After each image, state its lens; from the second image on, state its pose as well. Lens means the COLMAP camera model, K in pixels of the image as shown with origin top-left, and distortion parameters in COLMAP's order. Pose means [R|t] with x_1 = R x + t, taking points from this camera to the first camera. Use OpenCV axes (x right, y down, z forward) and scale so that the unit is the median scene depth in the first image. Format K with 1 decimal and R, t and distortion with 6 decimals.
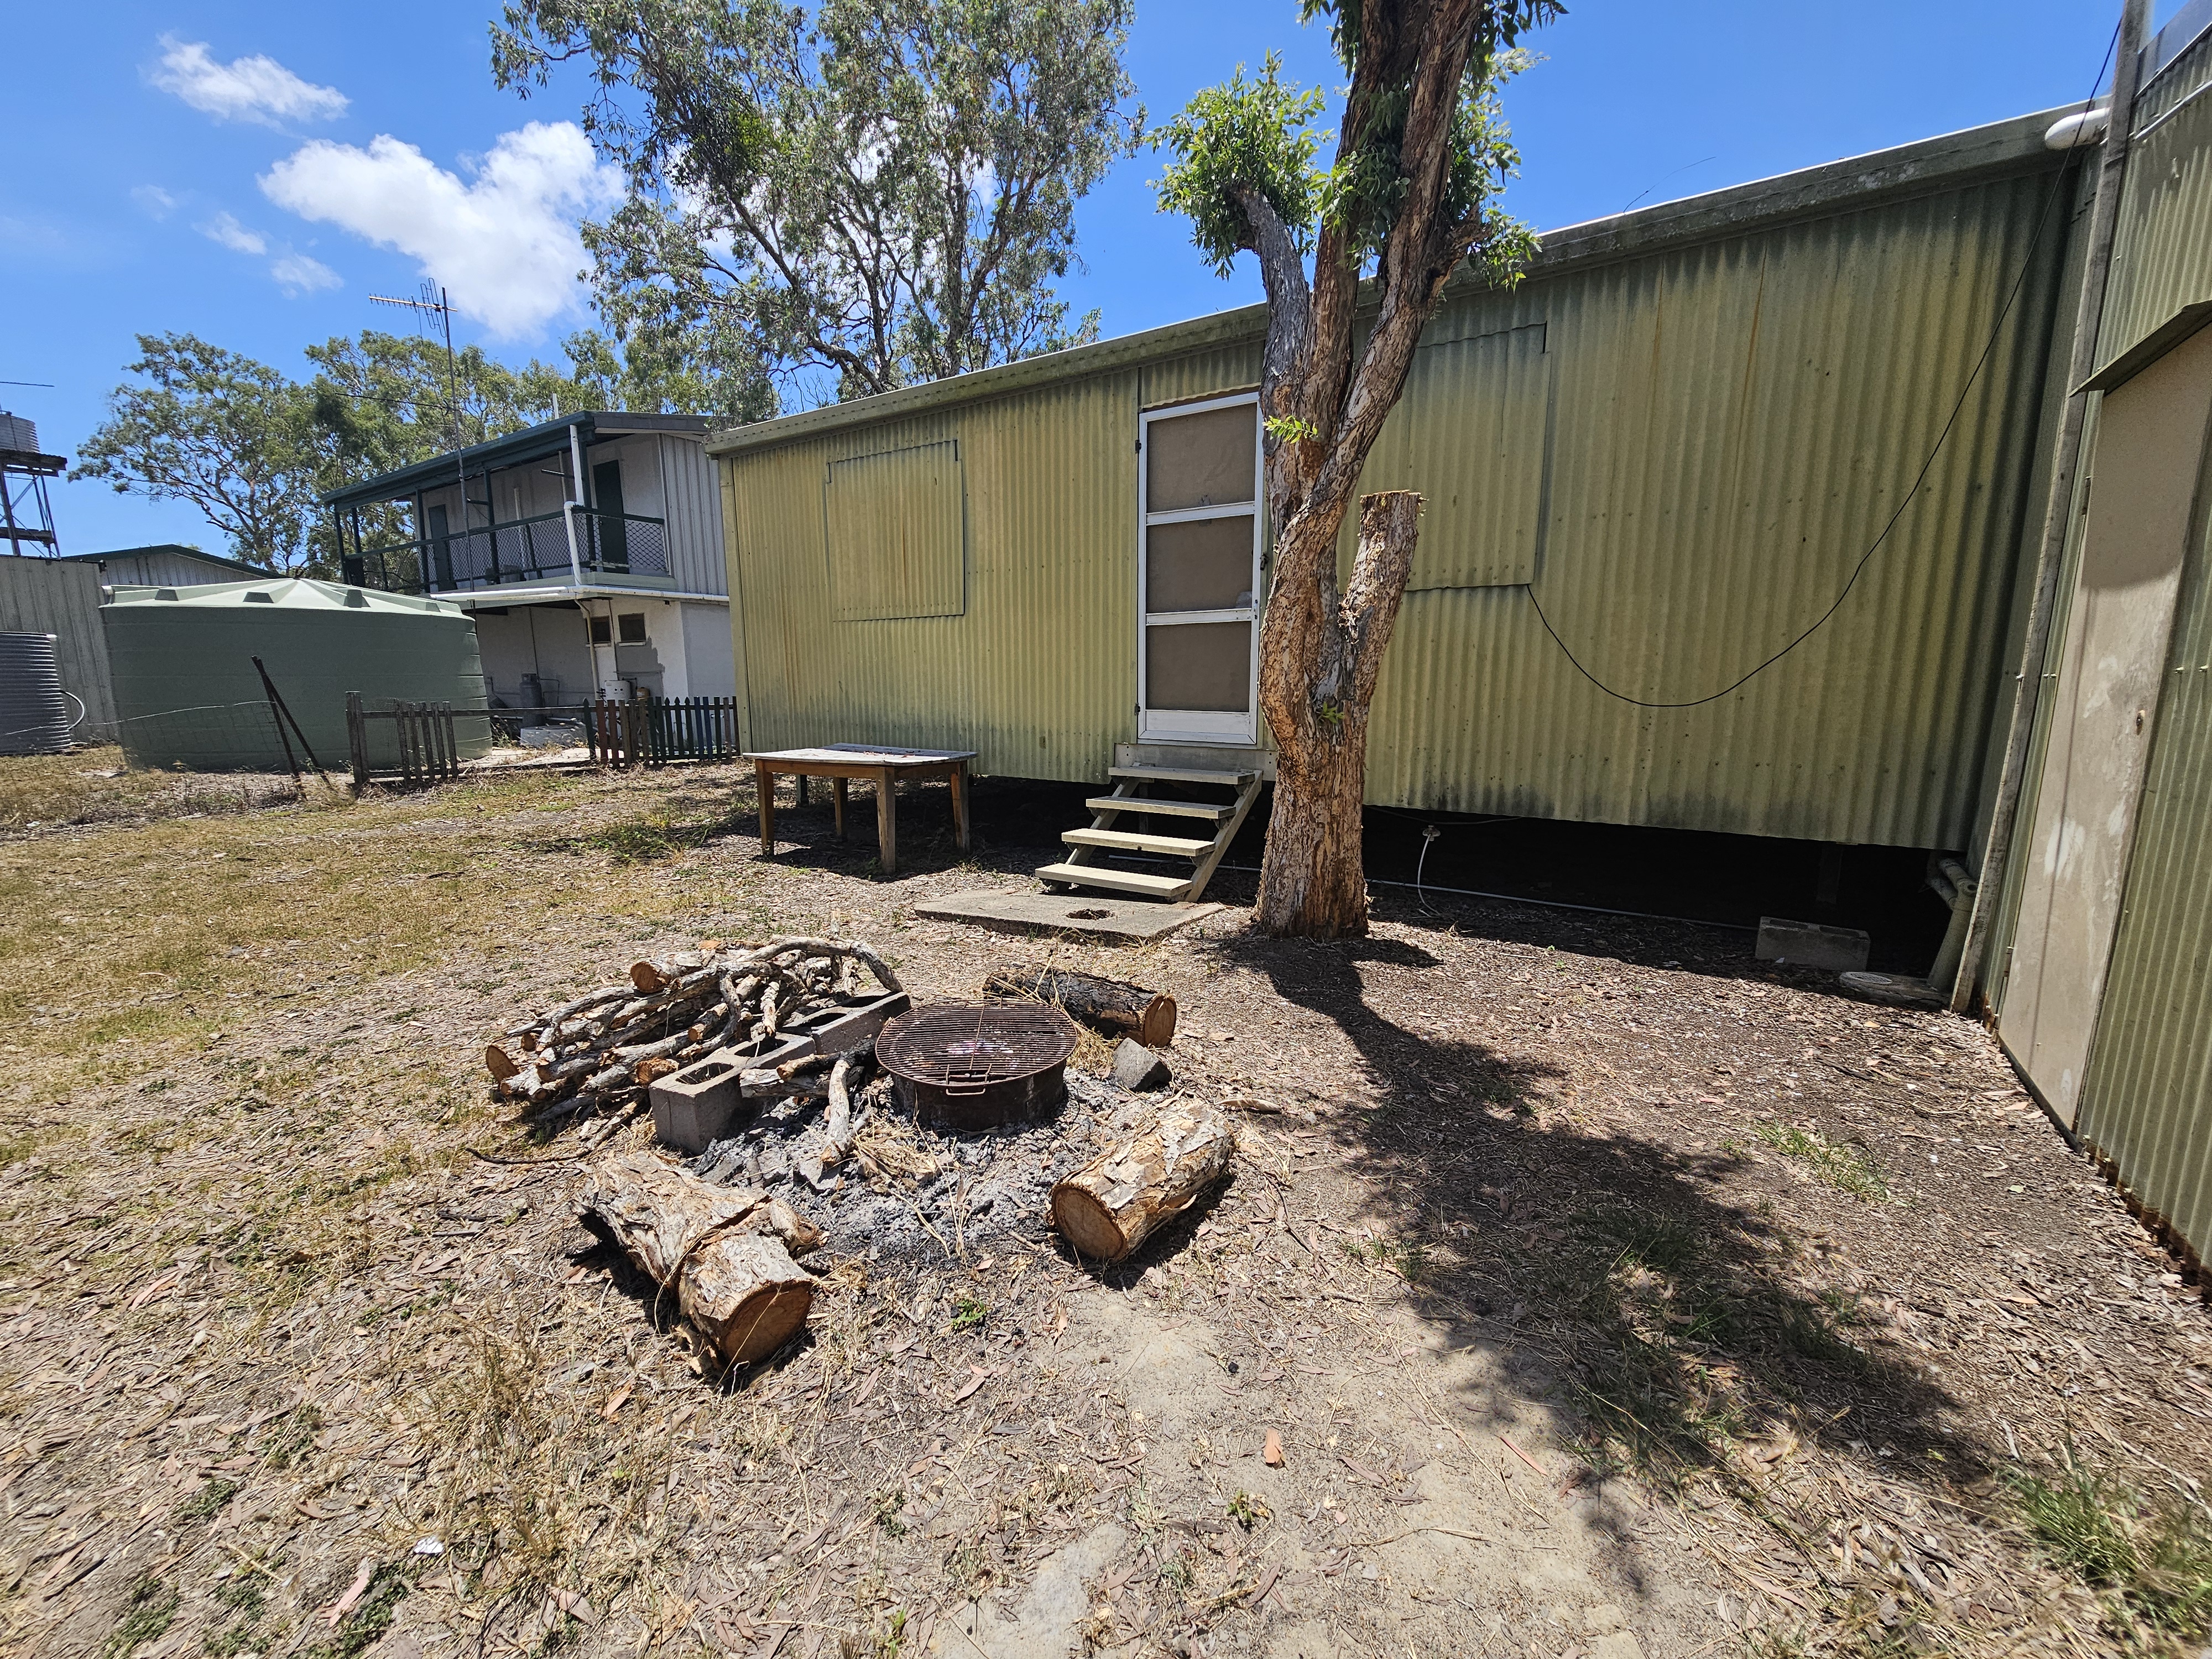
lens RADIAL K [[877.9, 0, 1110.5], [0, 877.9, 825.7], [0, 0, 1]] dist [0.000062, 0.000061]
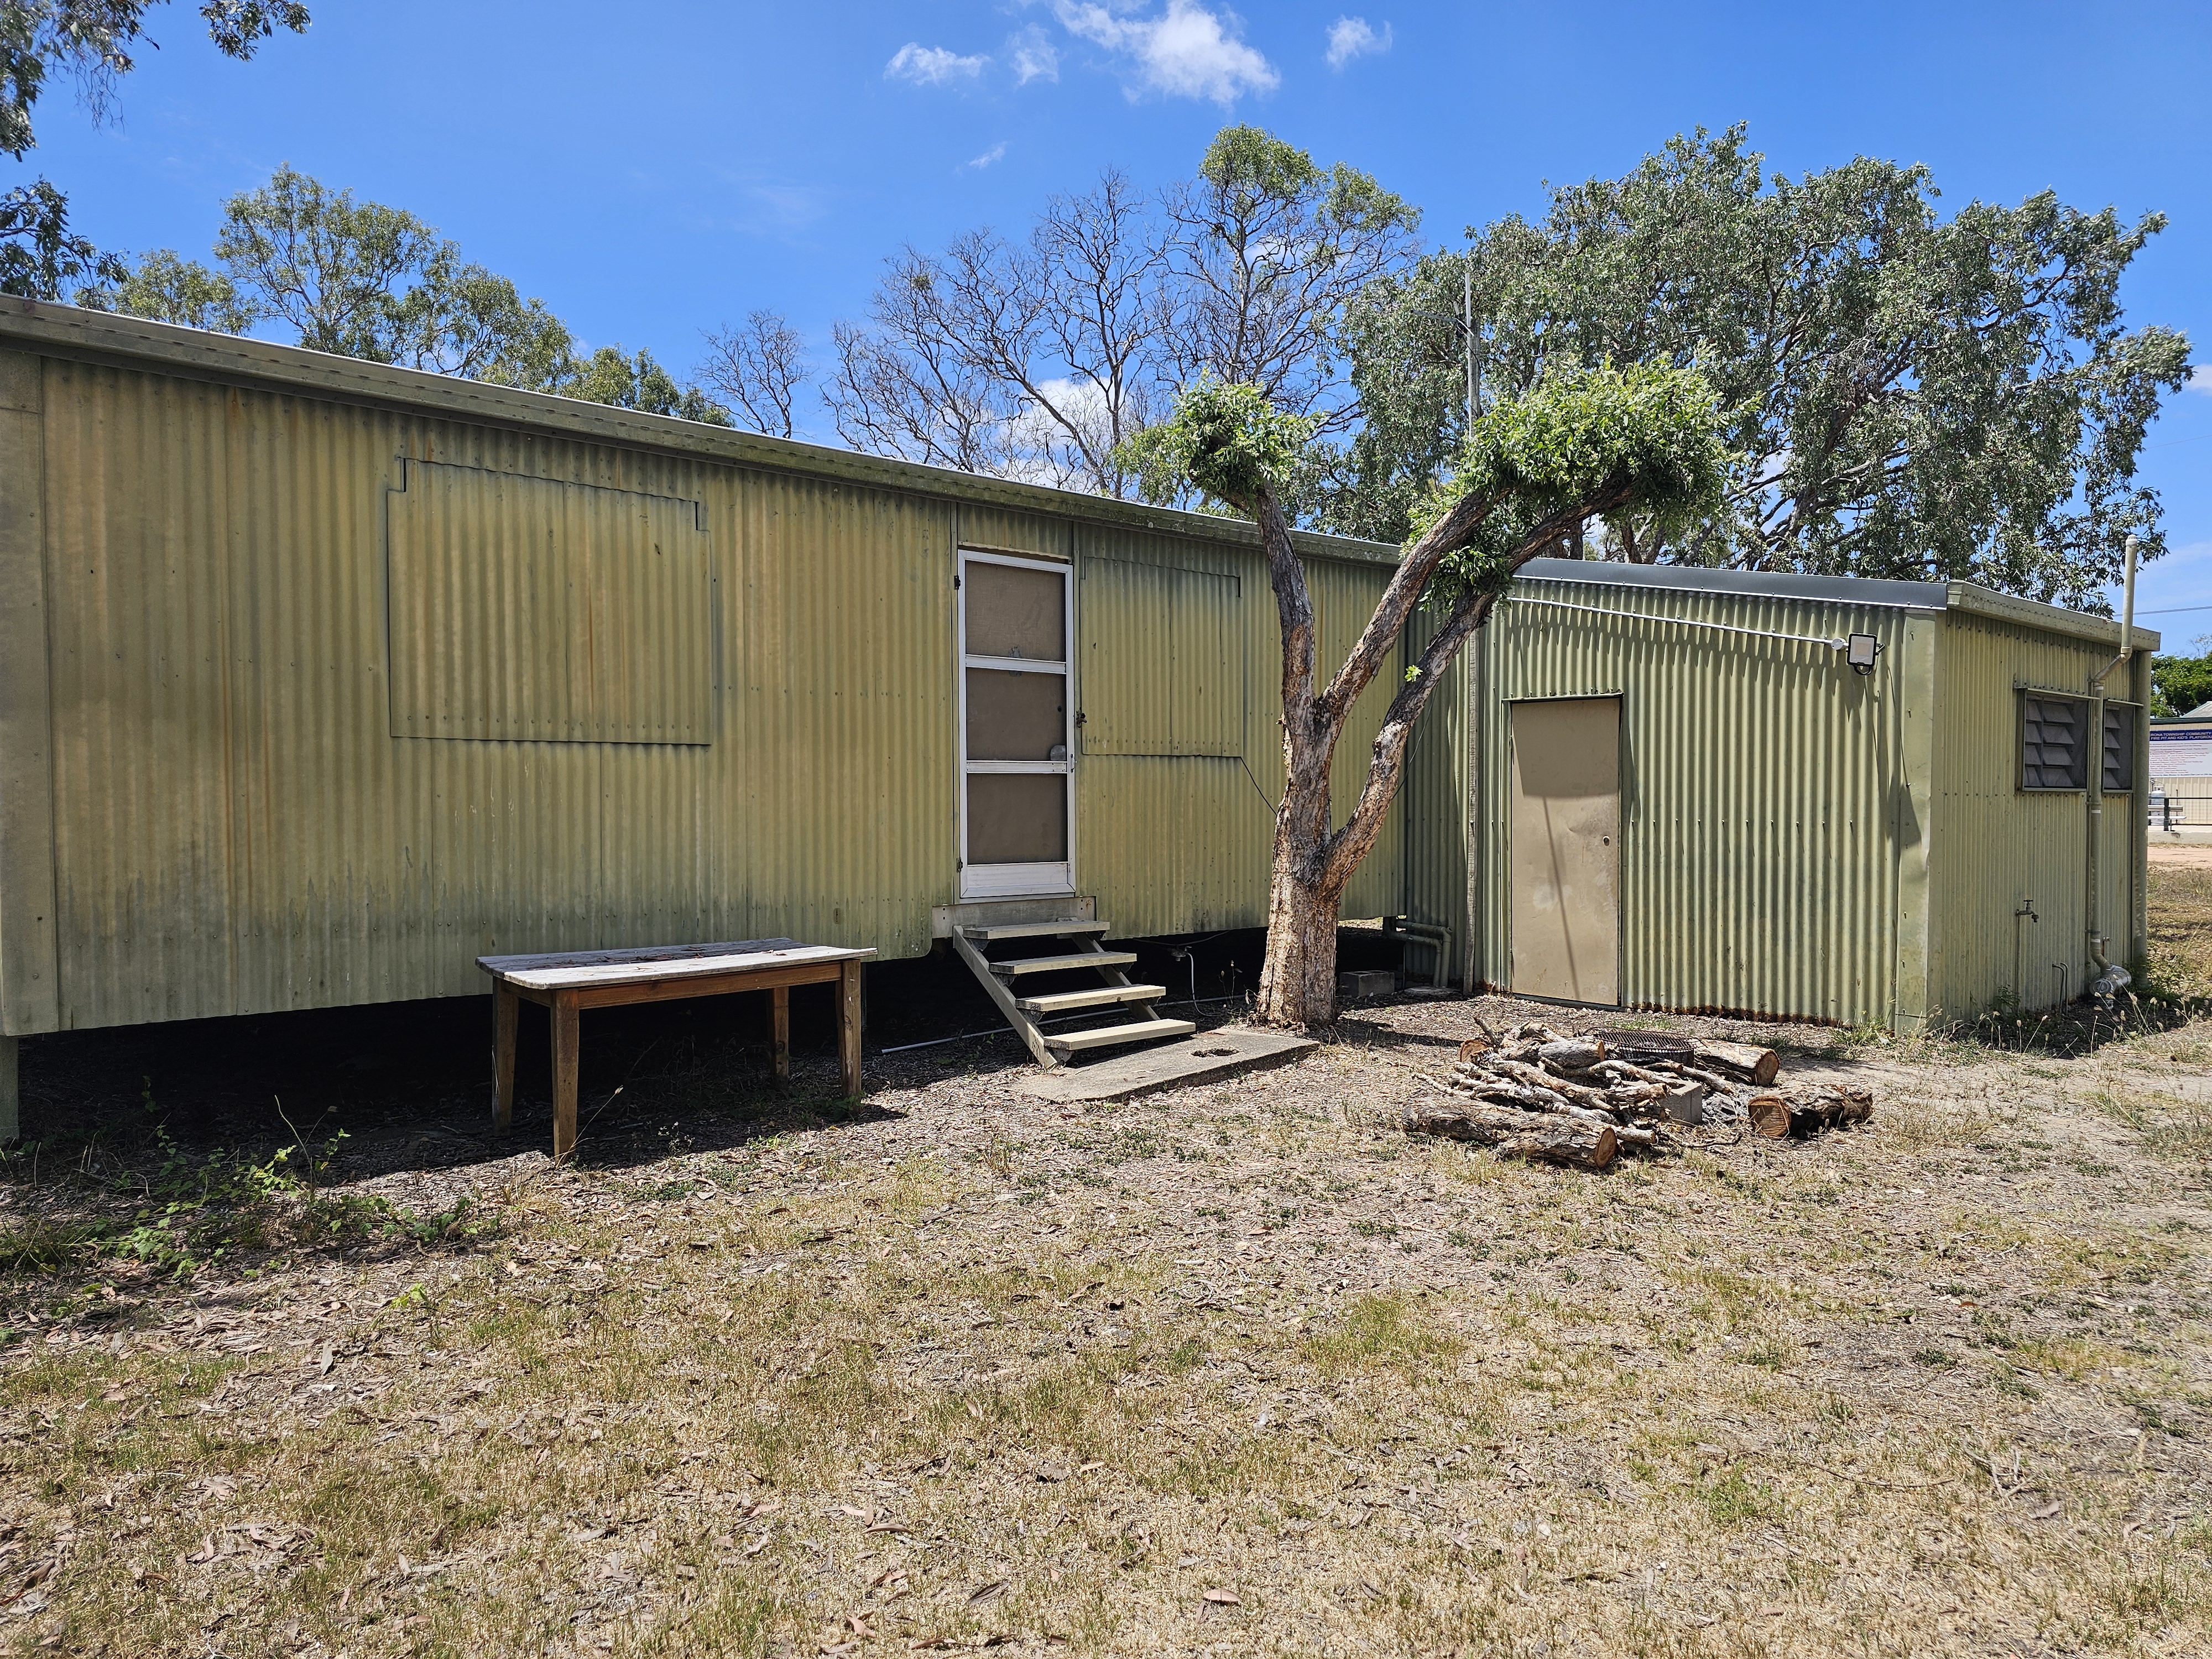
lens RADIAL K [[1490.9, 0, 1110.3], [0, 1490.9, 831.4], [0, 0, 1]] dist [0.052491, -0.047365]
pose [[0.284414, -0.033158, 0.958128, -1.420211], [0.153190, 0.988132, -0.011277, -0.130352], [-0.946383, 0.149982, 0.286119, 0.433885]]
